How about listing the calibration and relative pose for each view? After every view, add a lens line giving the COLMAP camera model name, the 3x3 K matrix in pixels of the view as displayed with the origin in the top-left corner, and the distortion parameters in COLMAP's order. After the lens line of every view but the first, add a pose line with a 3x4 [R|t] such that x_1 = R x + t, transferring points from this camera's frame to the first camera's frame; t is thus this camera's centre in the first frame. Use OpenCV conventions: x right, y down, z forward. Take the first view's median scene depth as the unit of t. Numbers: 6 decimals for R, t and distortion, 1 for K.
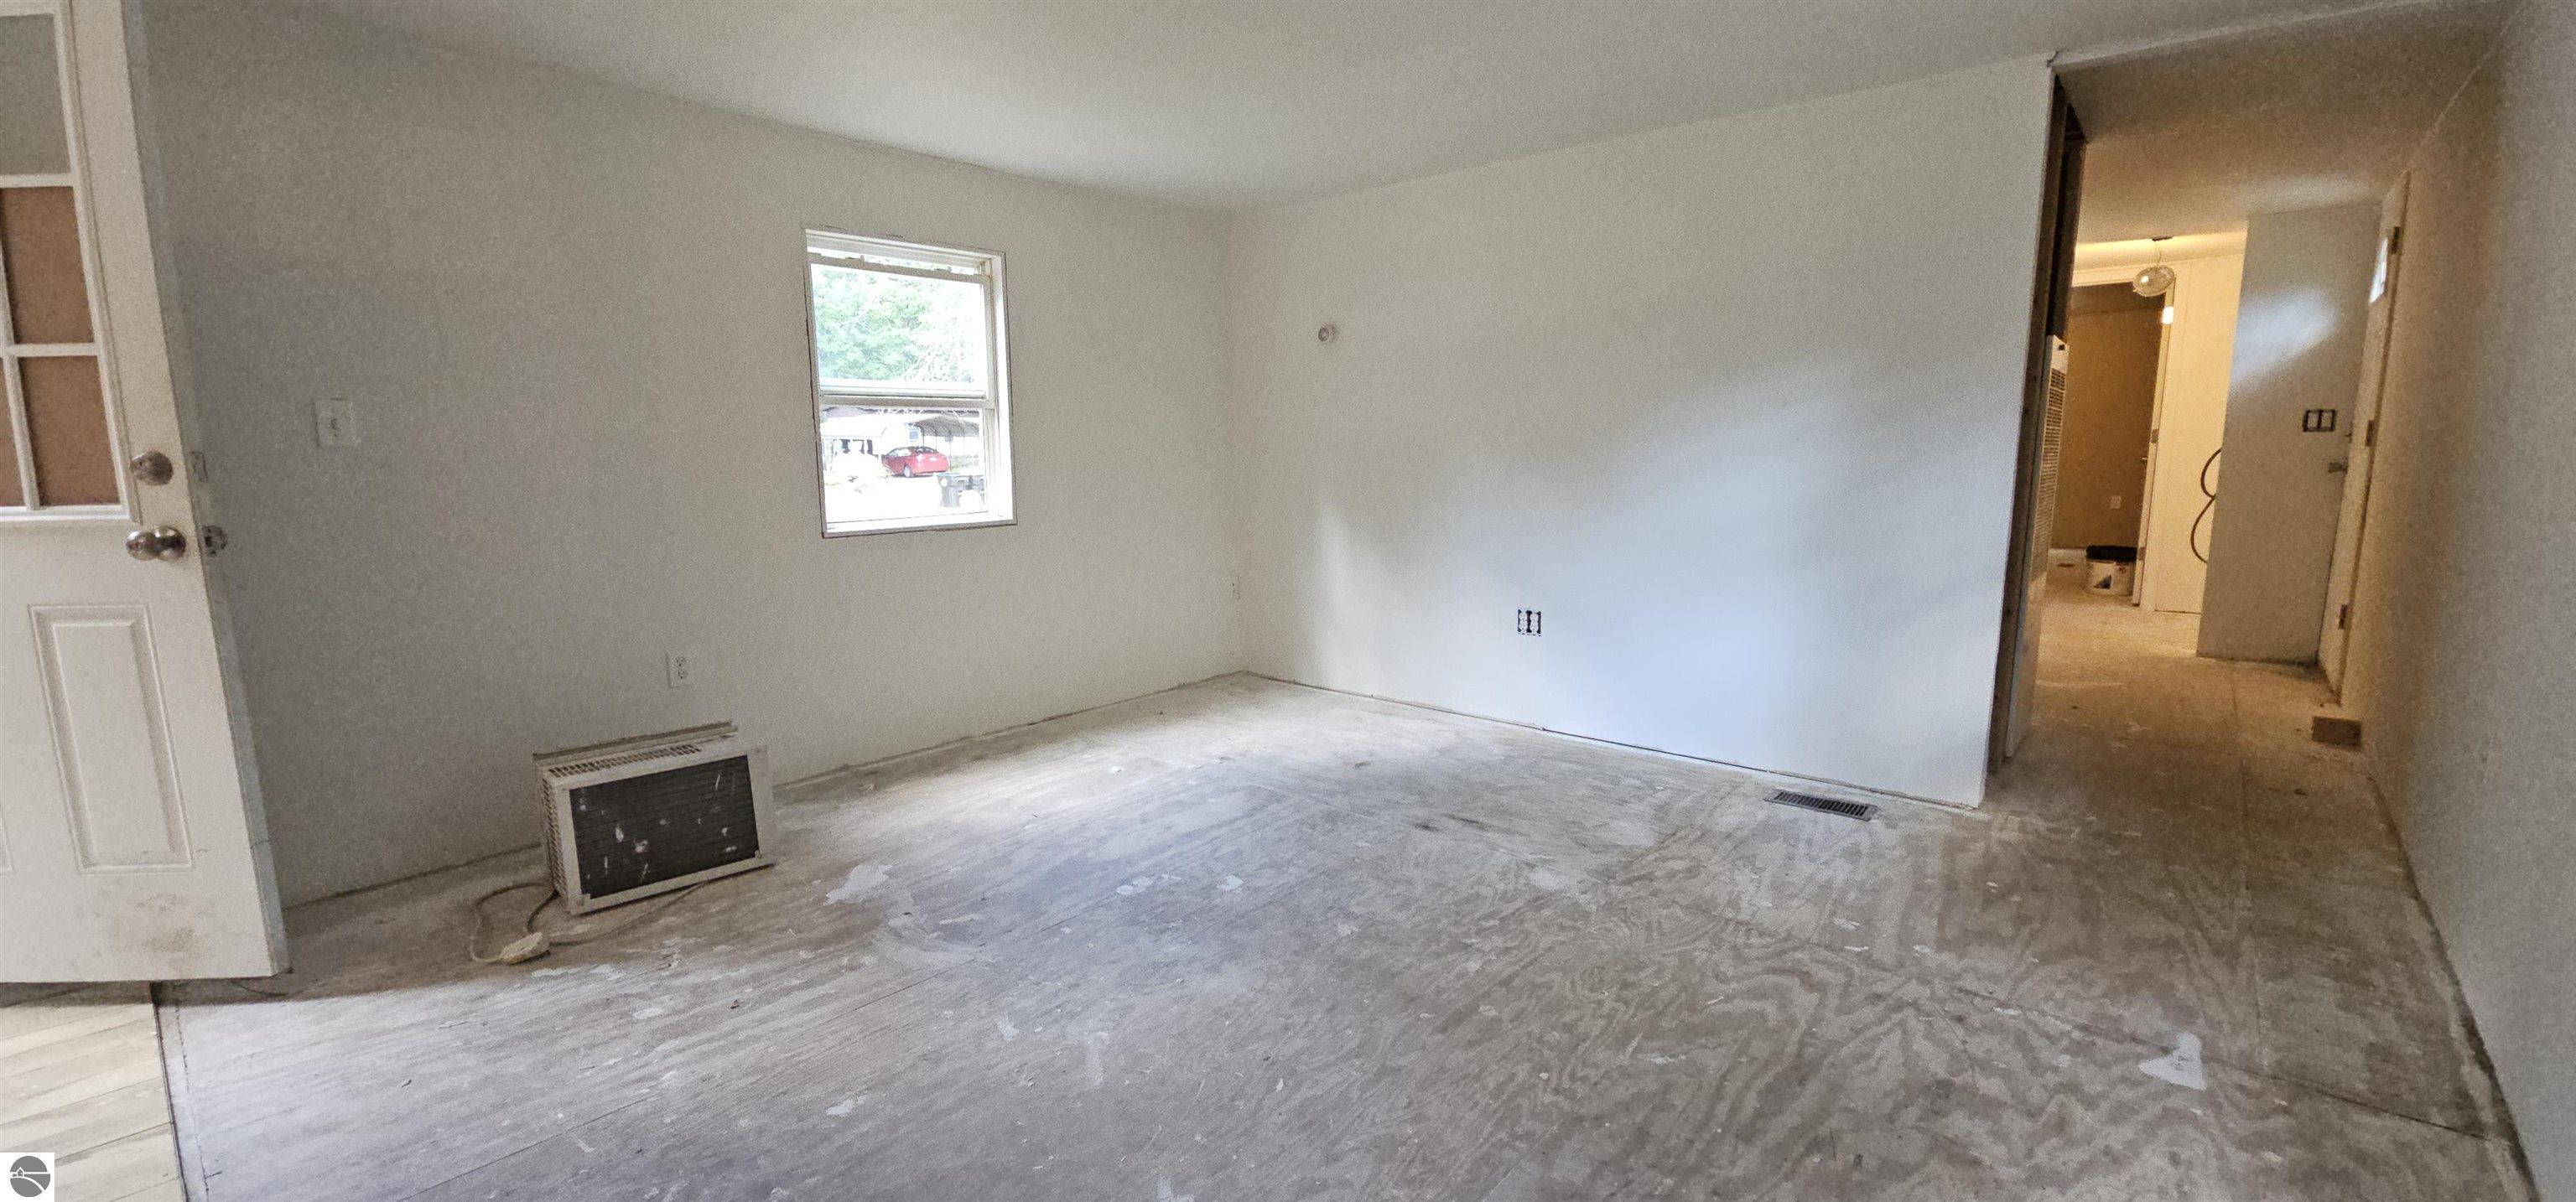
lens RADIAL K [[1049.4, 0, 1272.3], [0, 1049.4, 597.6], [0, 0, 1]] dist [-0.000536, -0.001765]
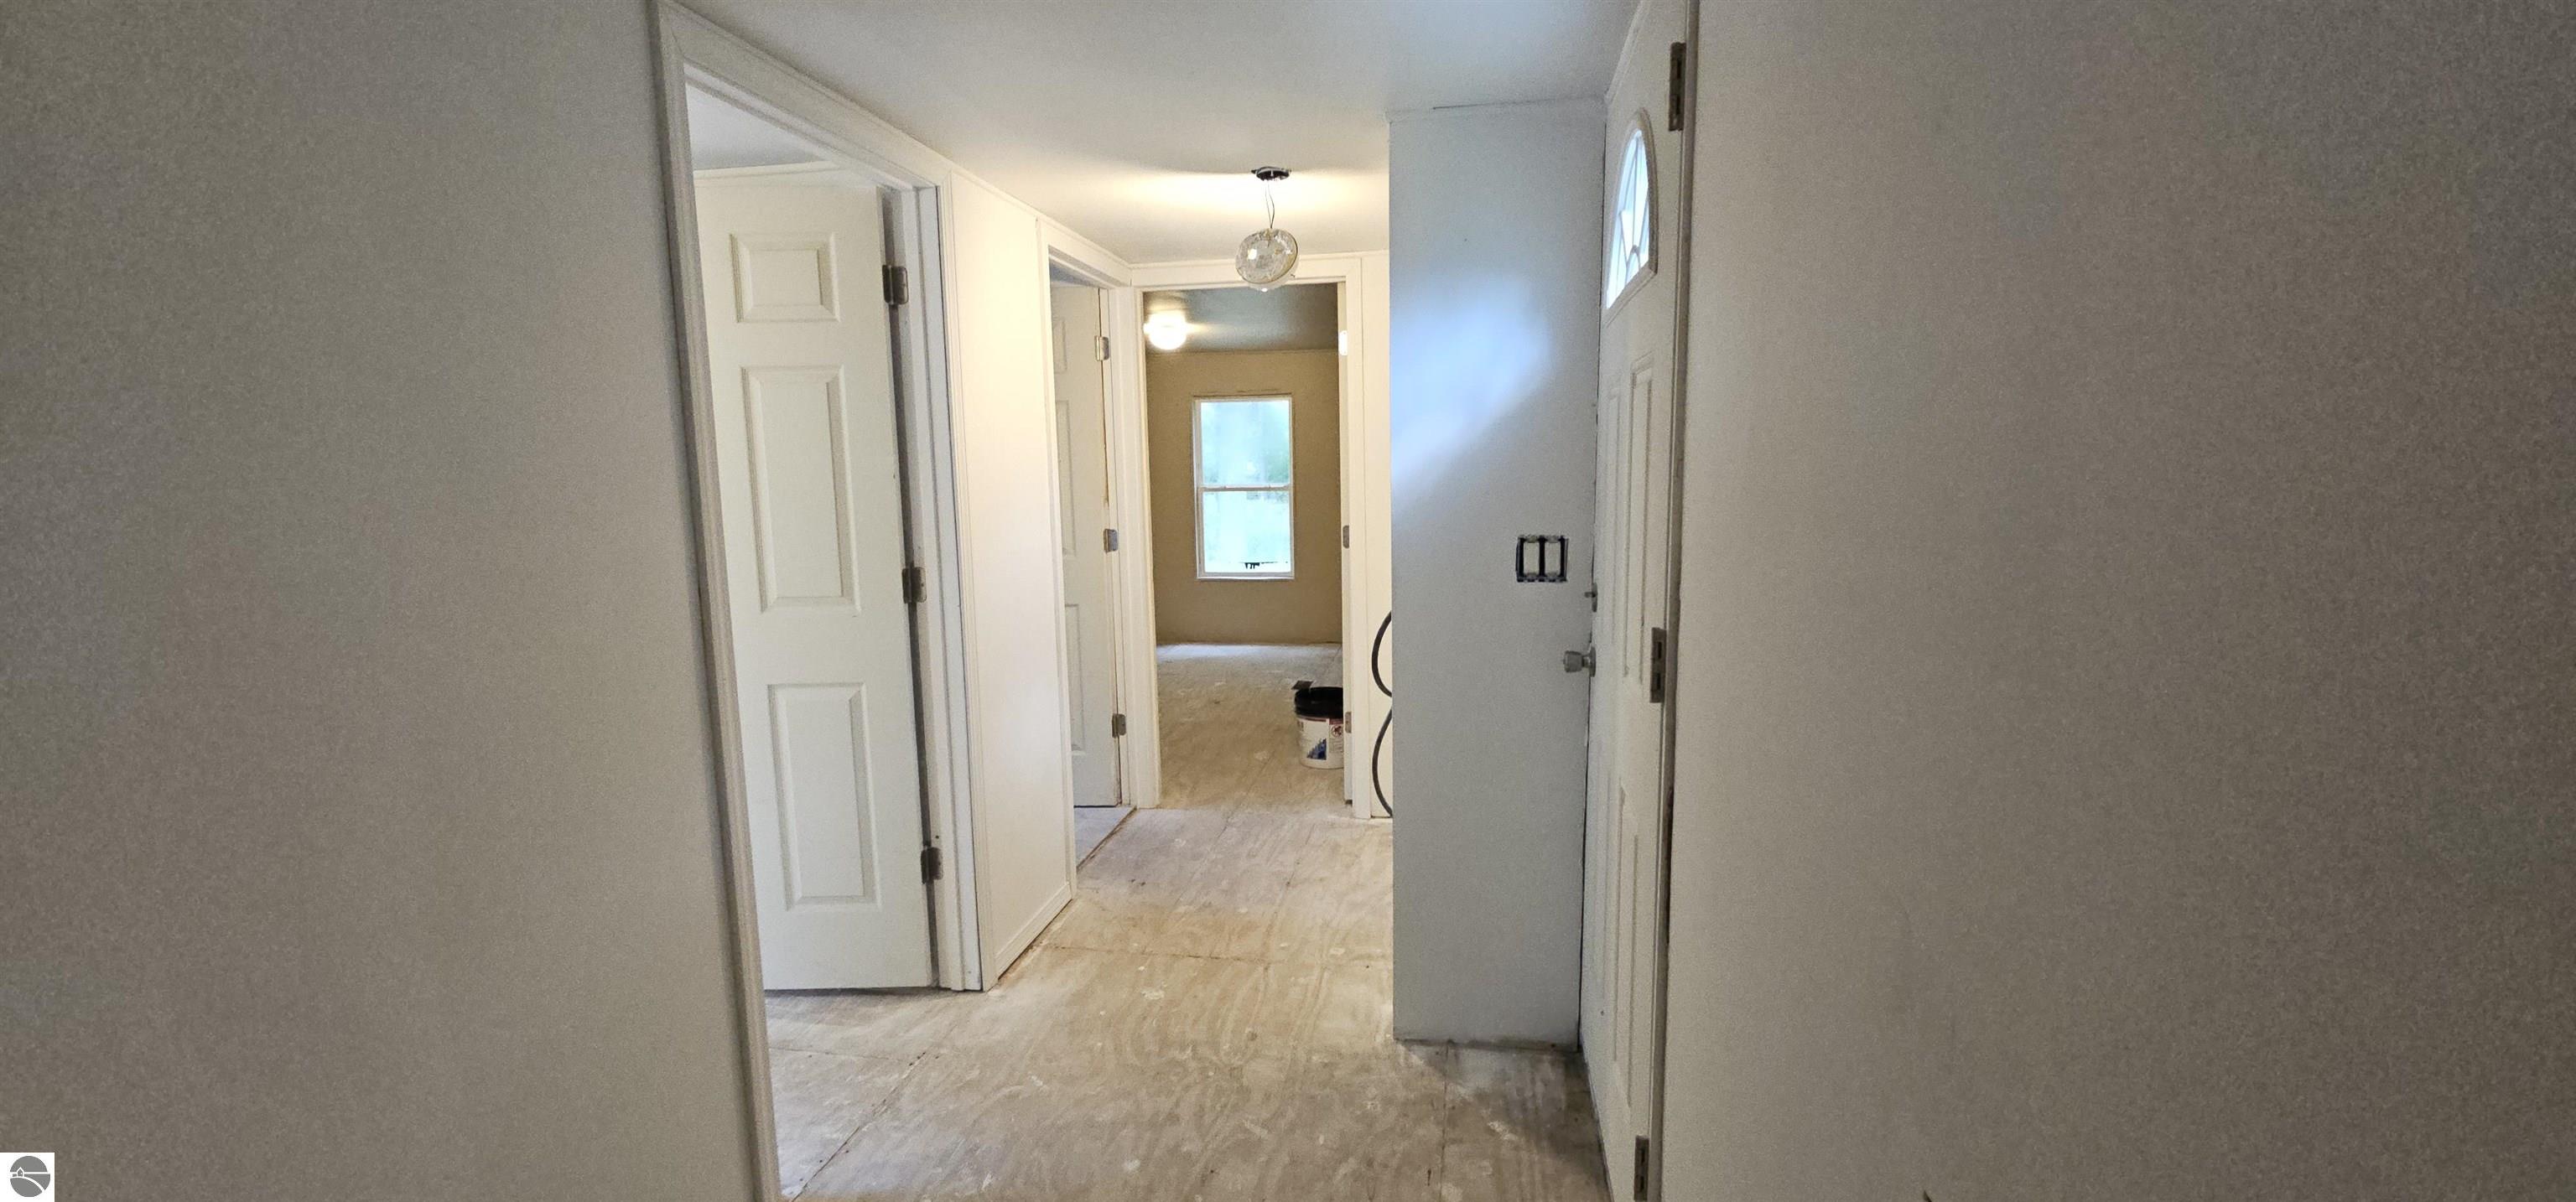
lens RADIAL K [[1049.4, 0, 1289.3], [0, 1049.4, 607.2], [0, 0, 1]] dist [-0.000536, -0.001765]
pose [[0.852161, -0.077488, 0.517510, 0.928178], [0.086969, 0.996193, 0.005954, -0.225805], [-0.516001, 0.039933, 0.855656, 0.925645]]
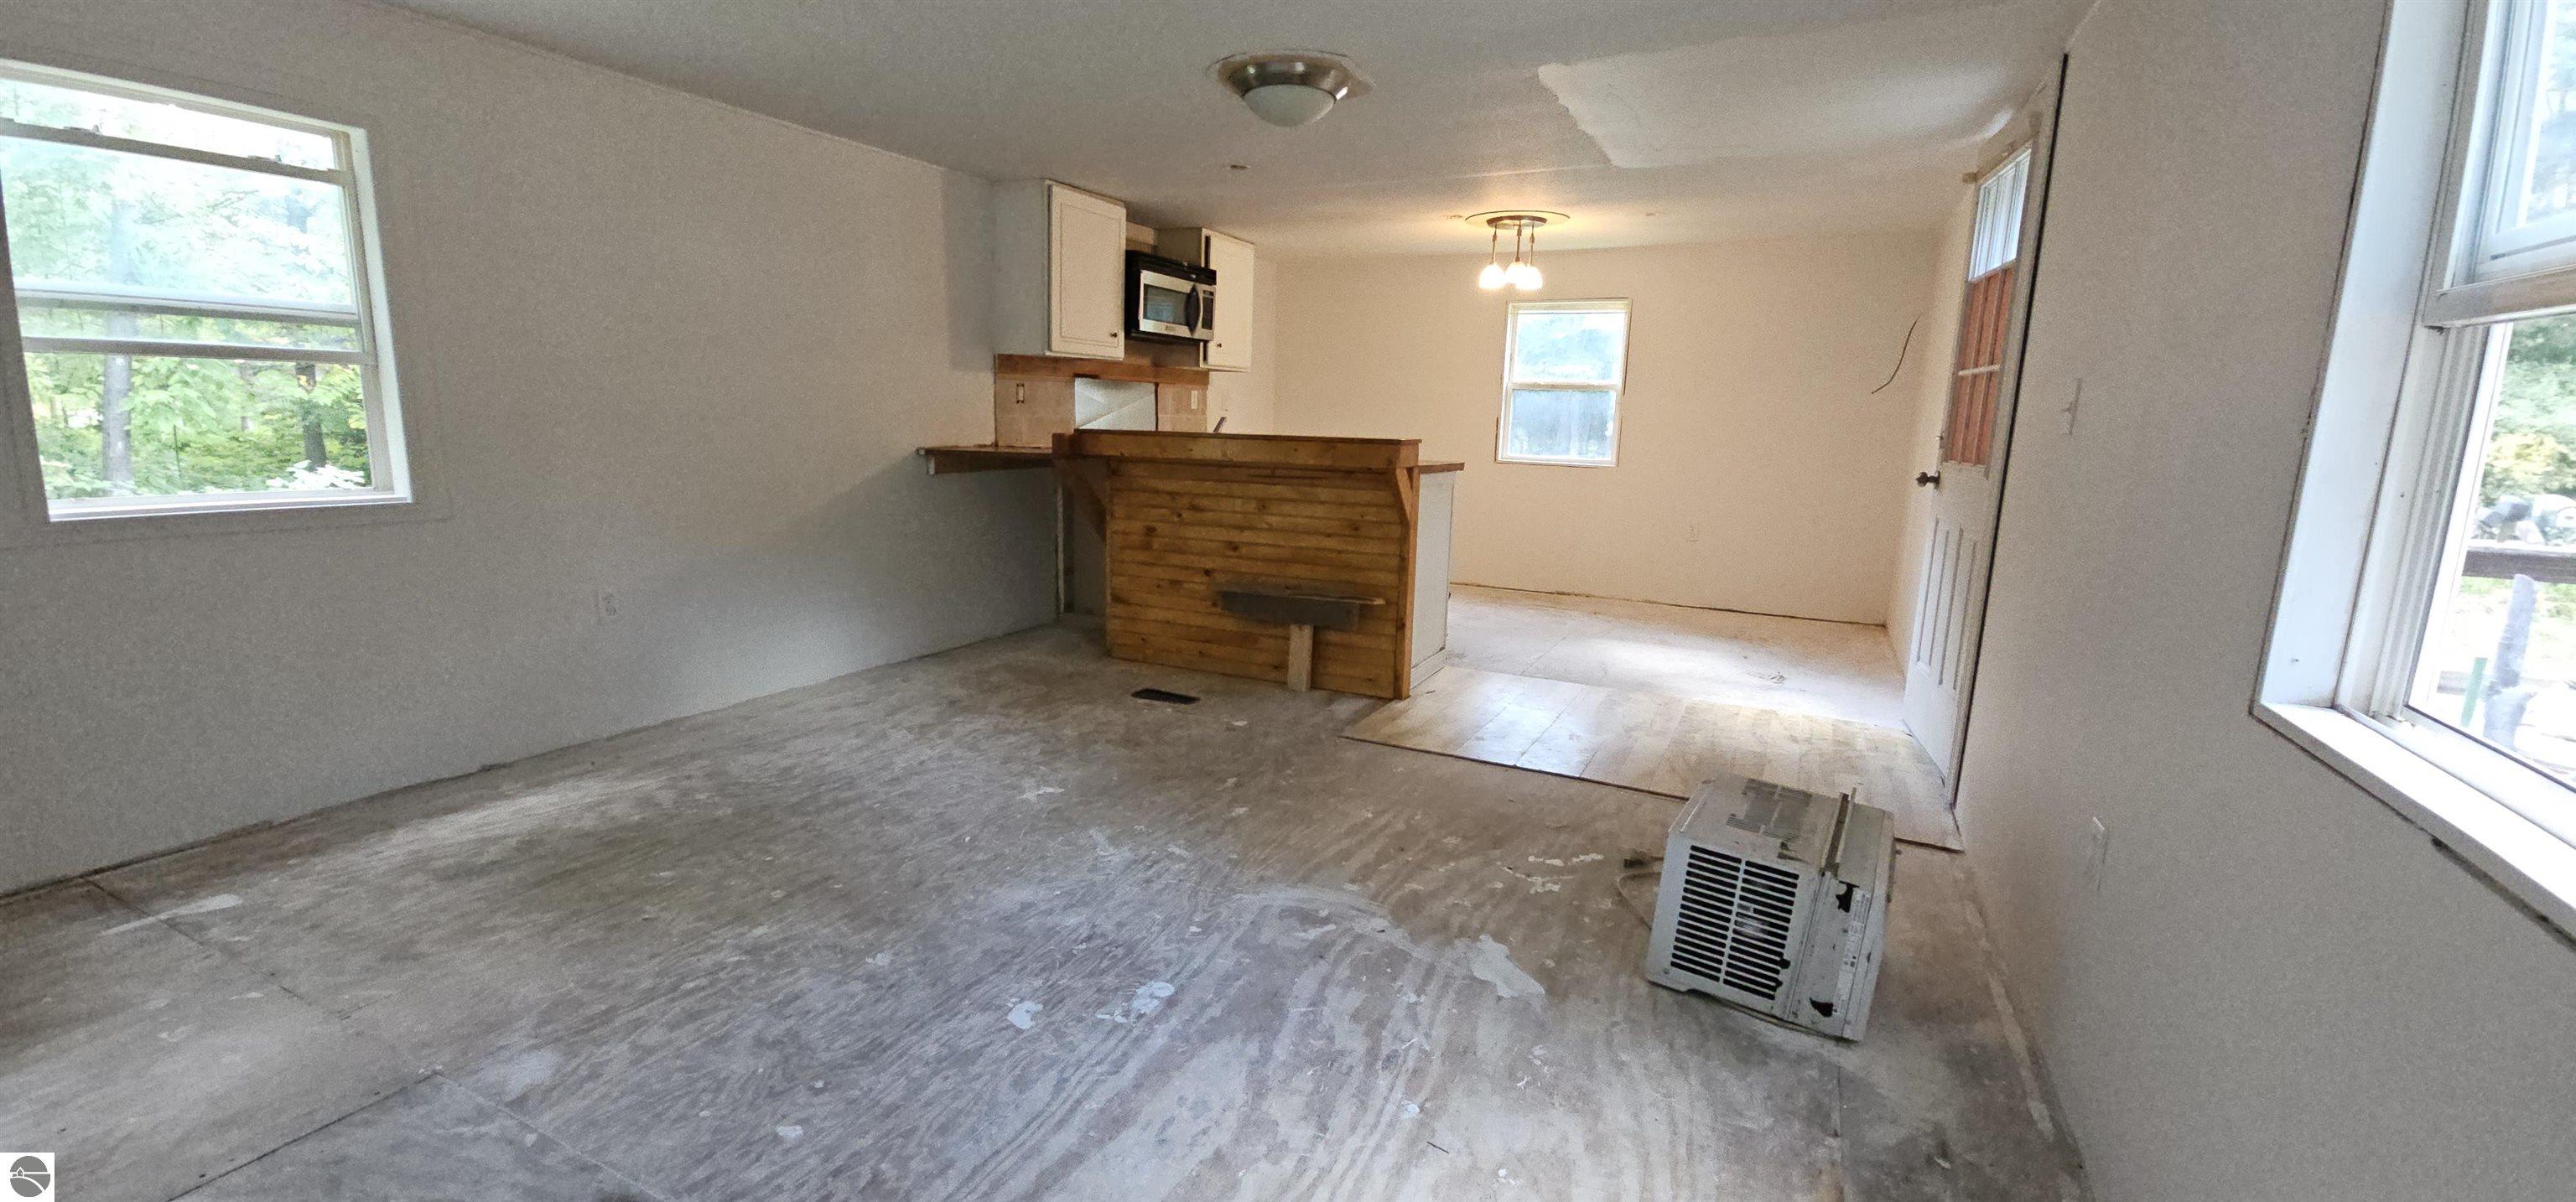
lens RADIAL K [[1049.4, 0, 1277.5], [0, 1049.4, 605.1], [0, 0, 1]] dist [-0.000536, -0.001765]
pose [[-0.965708, 0.030462, -0.257836, -0.023361], [-0.056903, 0.944114, 0.324671, -0.188363], [0.253316, 0.328209, -0.910005, 1.243082]]
